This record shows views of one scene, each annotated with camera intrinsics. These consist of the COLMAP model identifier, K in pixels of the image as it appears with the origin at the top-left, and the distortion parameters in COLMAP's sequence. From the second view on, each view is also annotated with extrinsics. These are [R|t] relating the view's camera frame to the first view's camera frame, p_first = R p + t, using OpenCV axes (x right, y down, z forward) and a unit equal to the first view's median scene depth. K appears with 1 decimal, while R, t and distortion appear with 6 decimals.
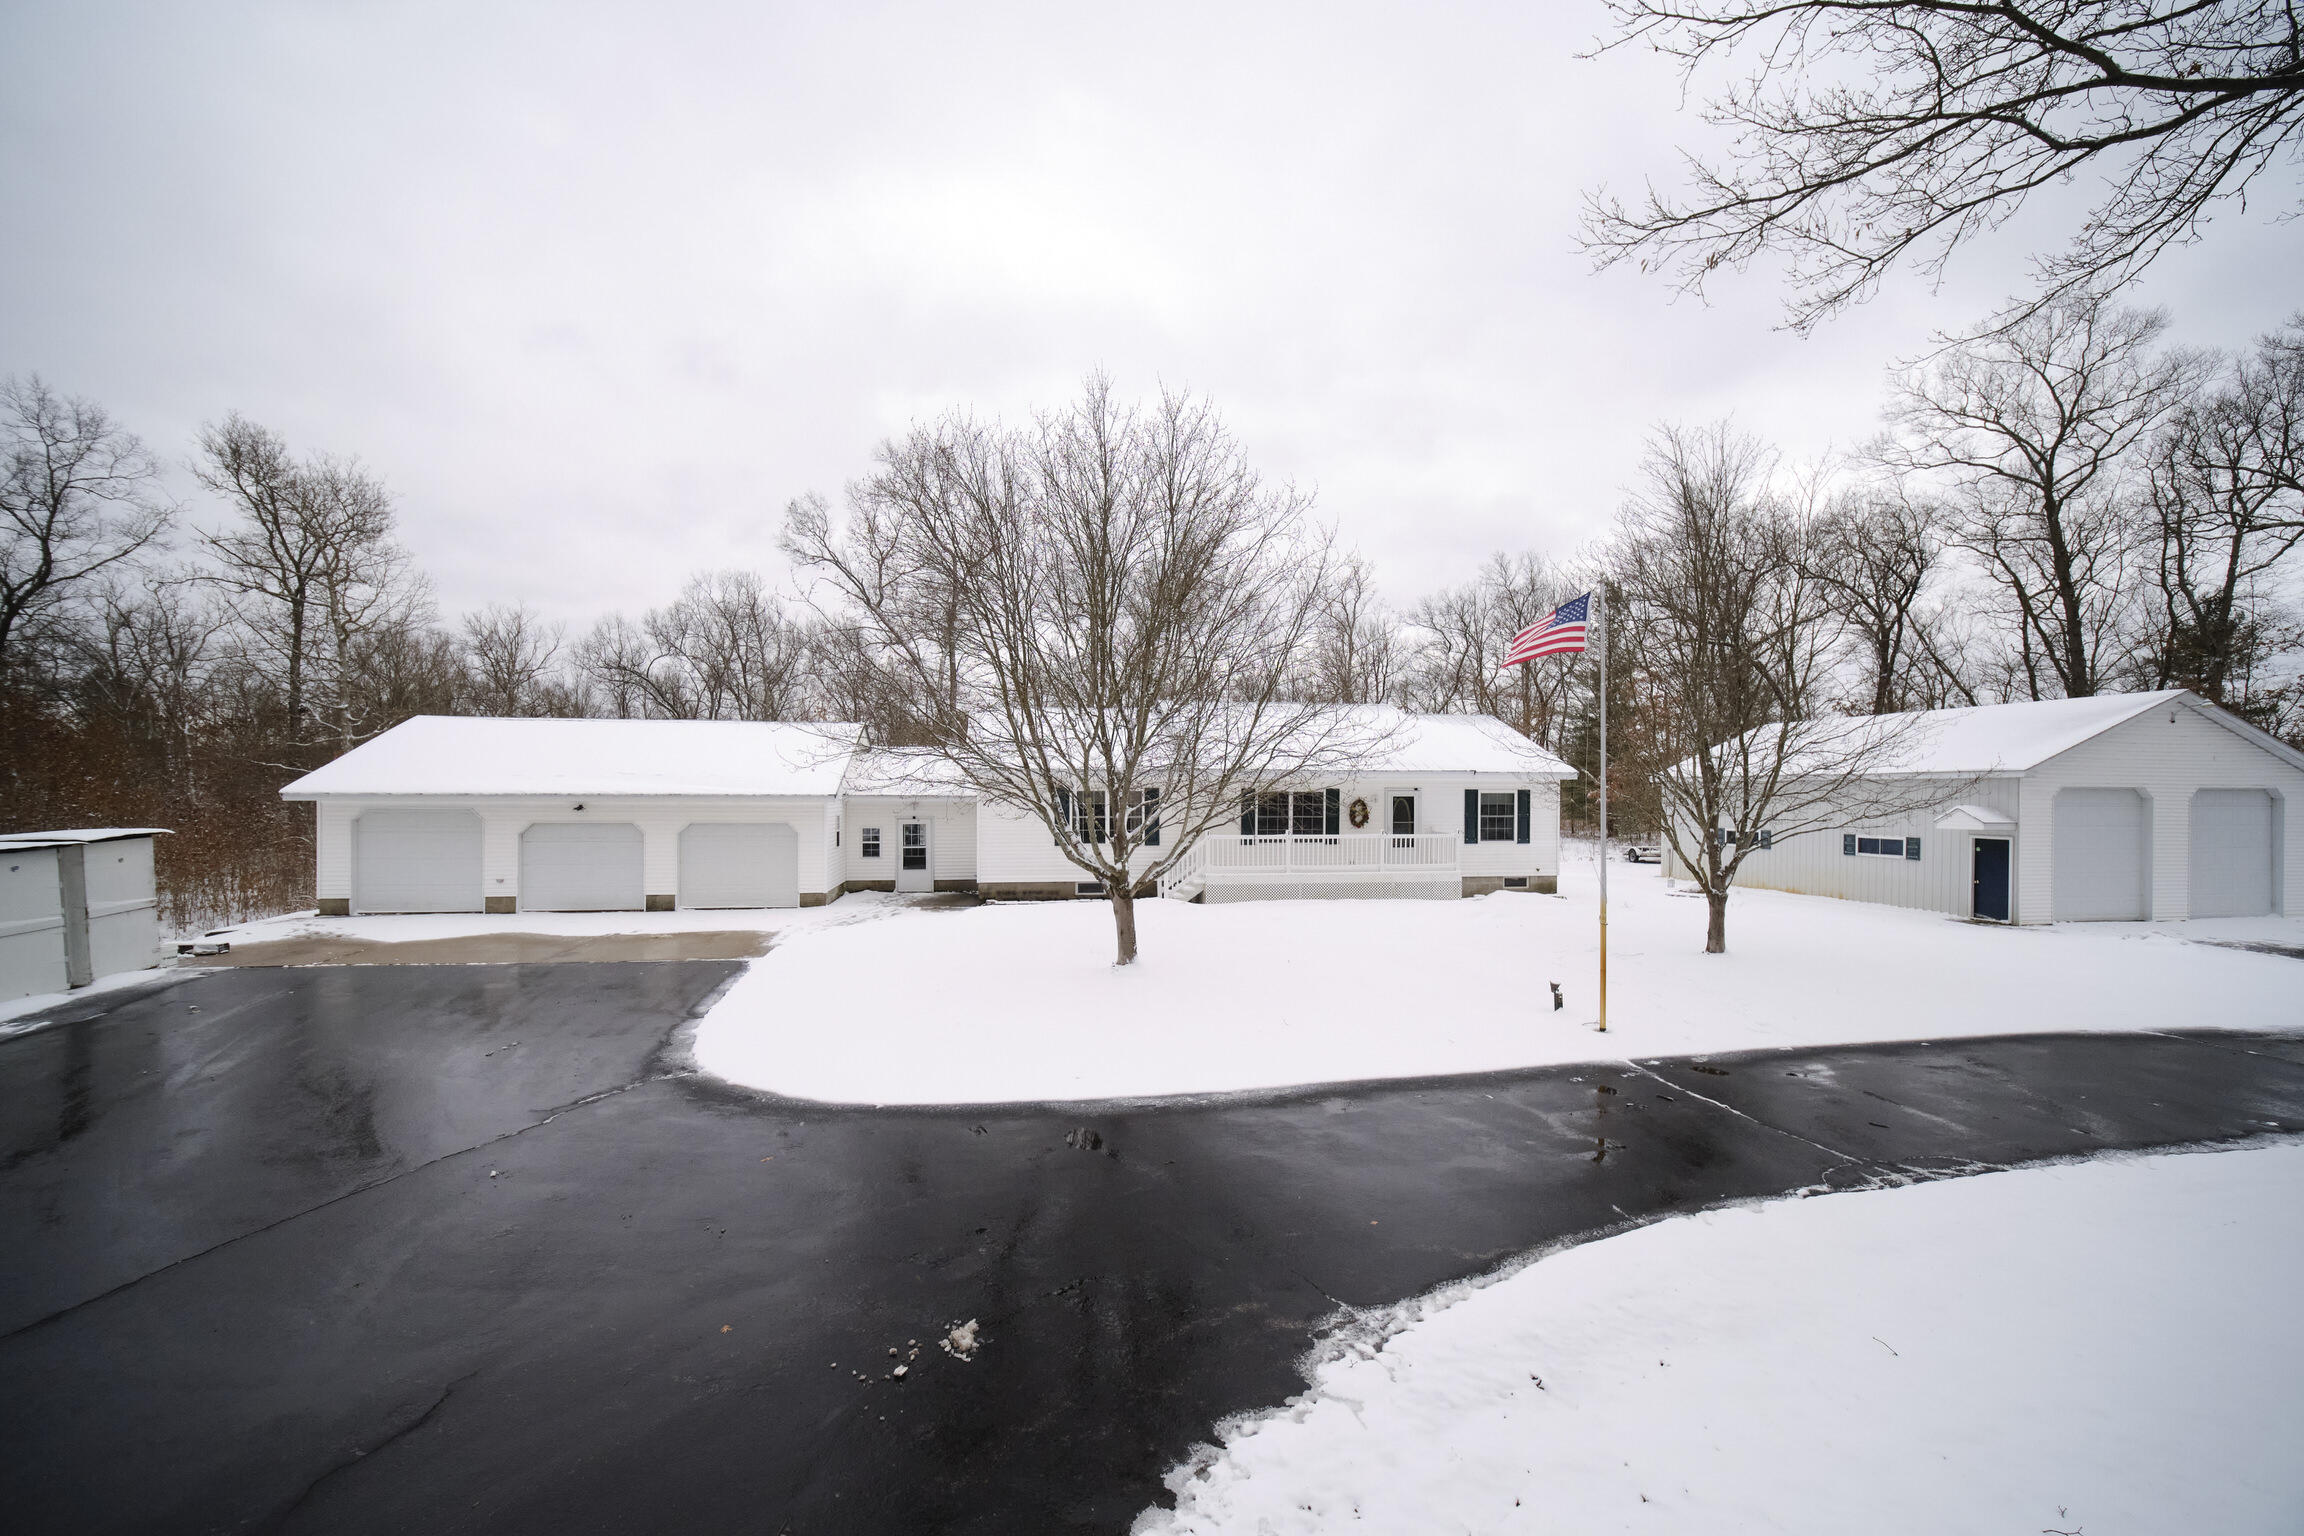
lens RADIAL K [[958.2, 0, 1070.8], [0, 958.2, 795.1], [0, 0, 1]] dist [-0.002927, 0.000610]
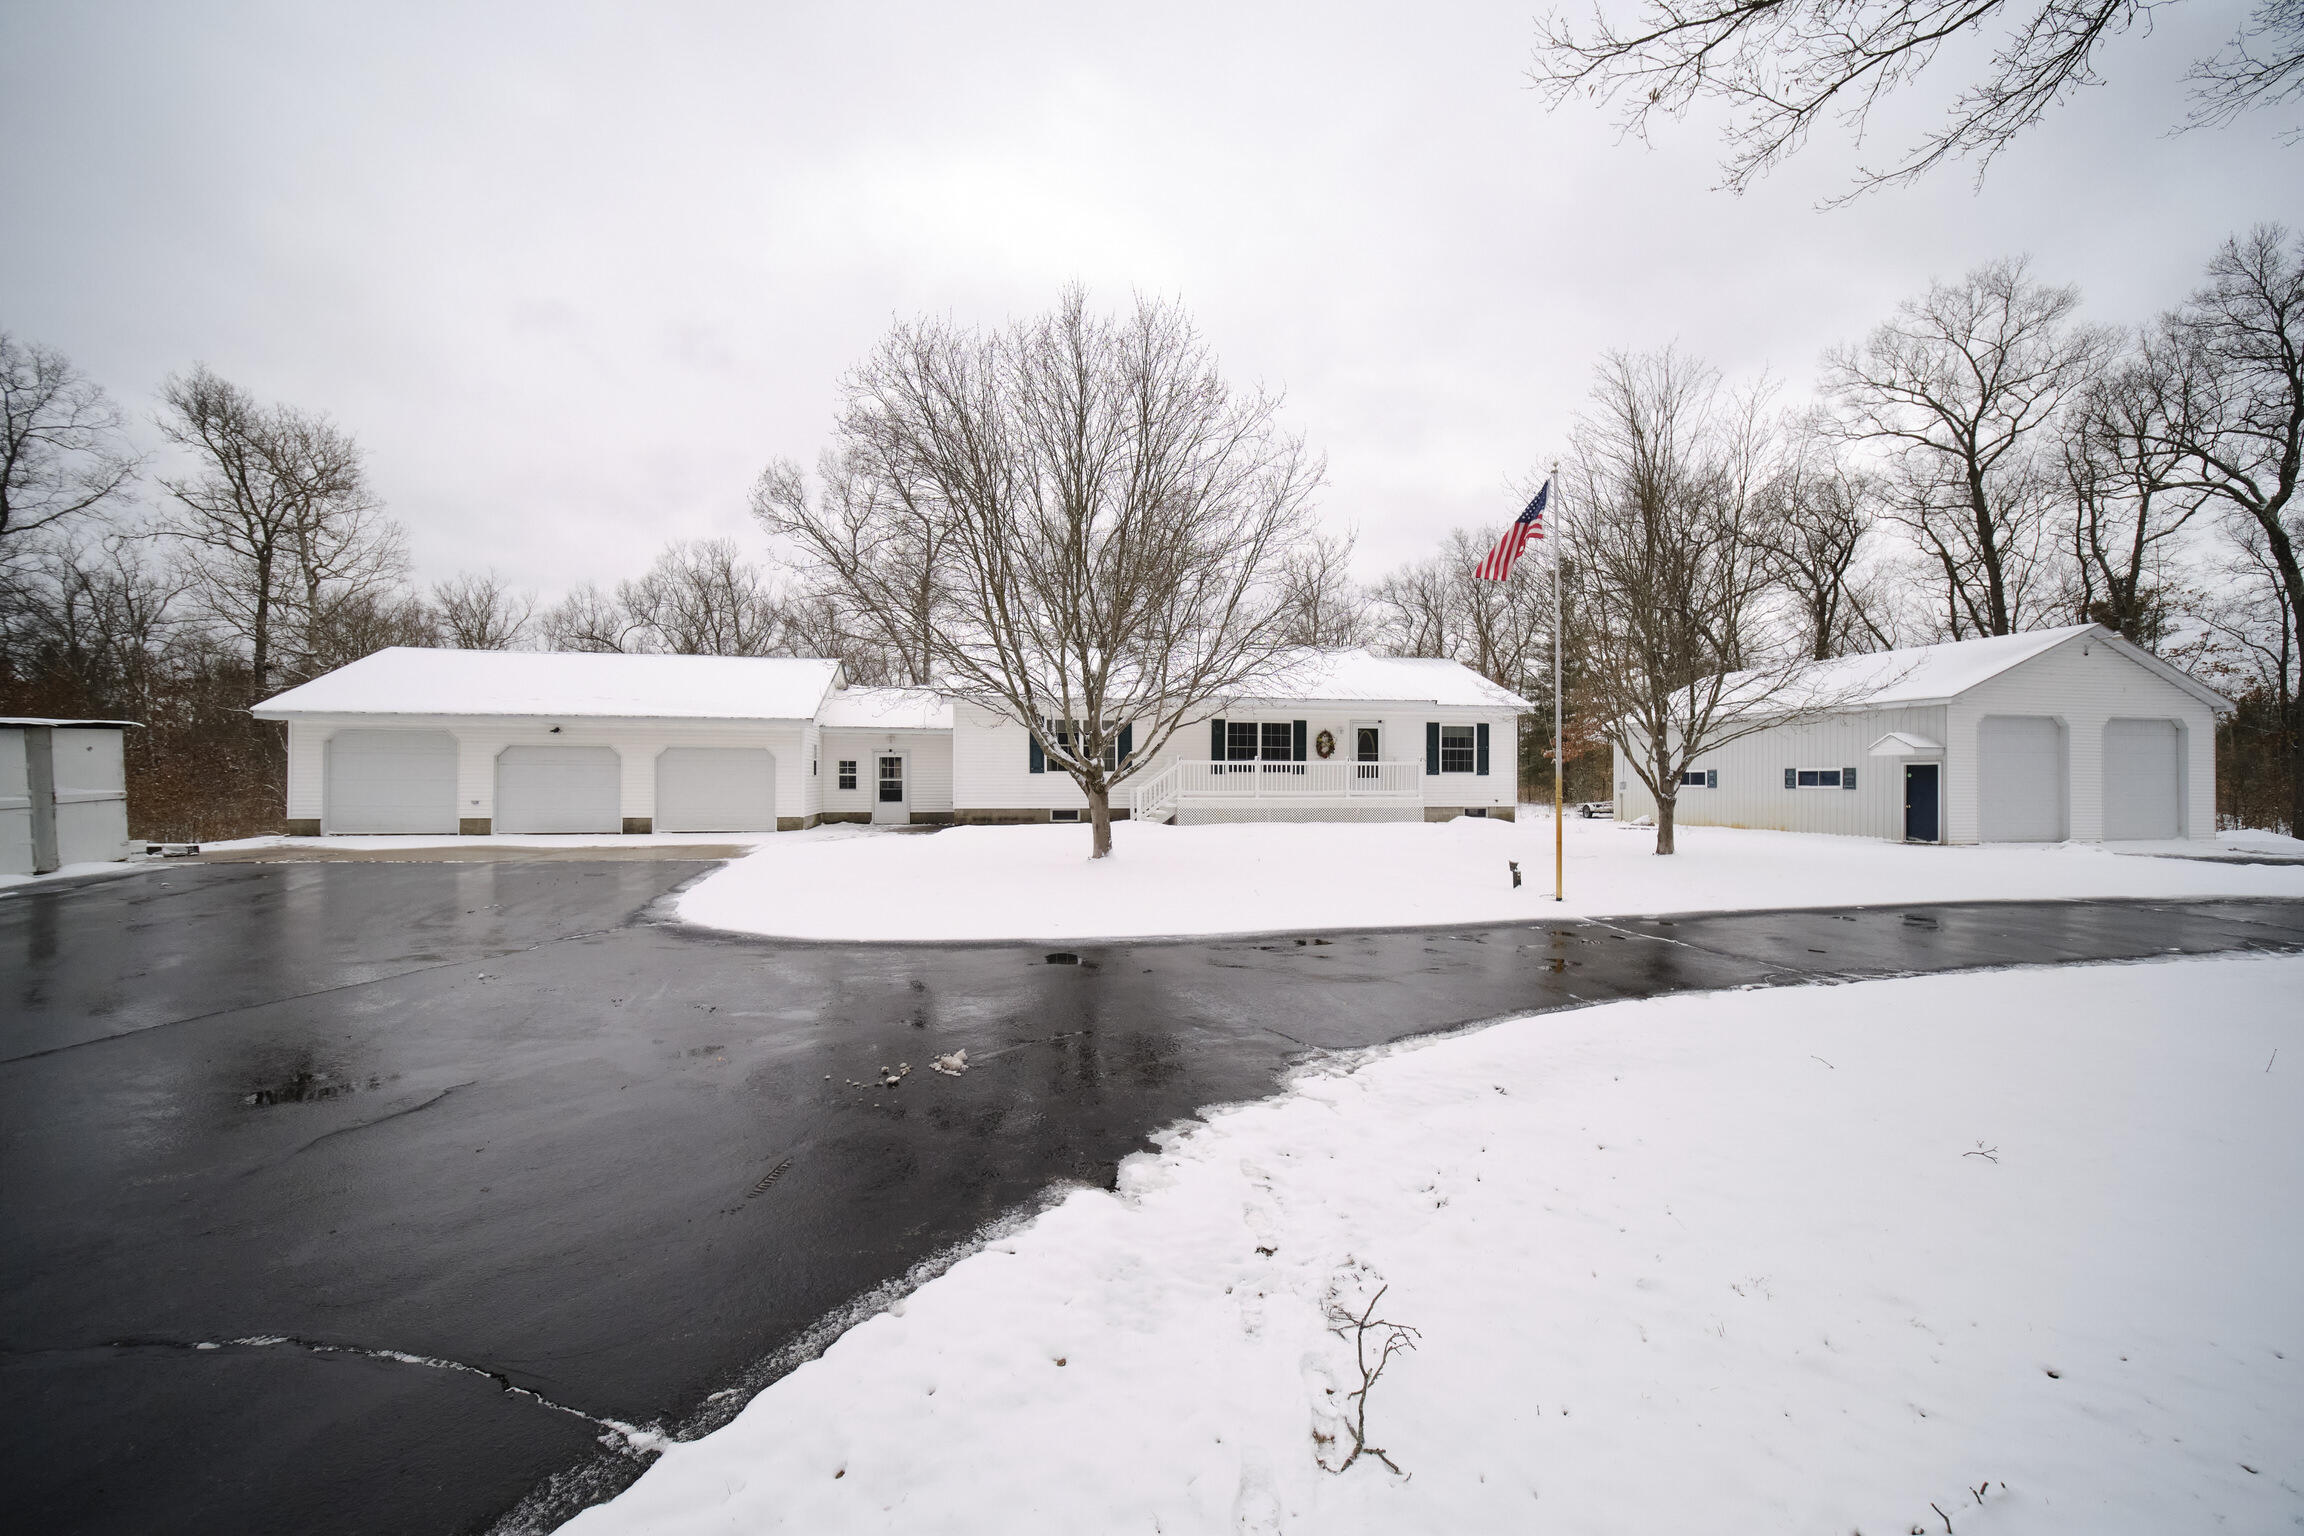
lens RADIAL K [[958.2, 0, 1066.8], [0, 958.2, 872.9], [0, 0, 1]] dist [-0.002927, 0.000610]
pose [[0.999468, -0.000009, 0.032627, -0.010561], [0.000409, 0.999925, -0.012247, 0.171198], [-0.032625, 0.012254, 0.999393, -0.018434]]
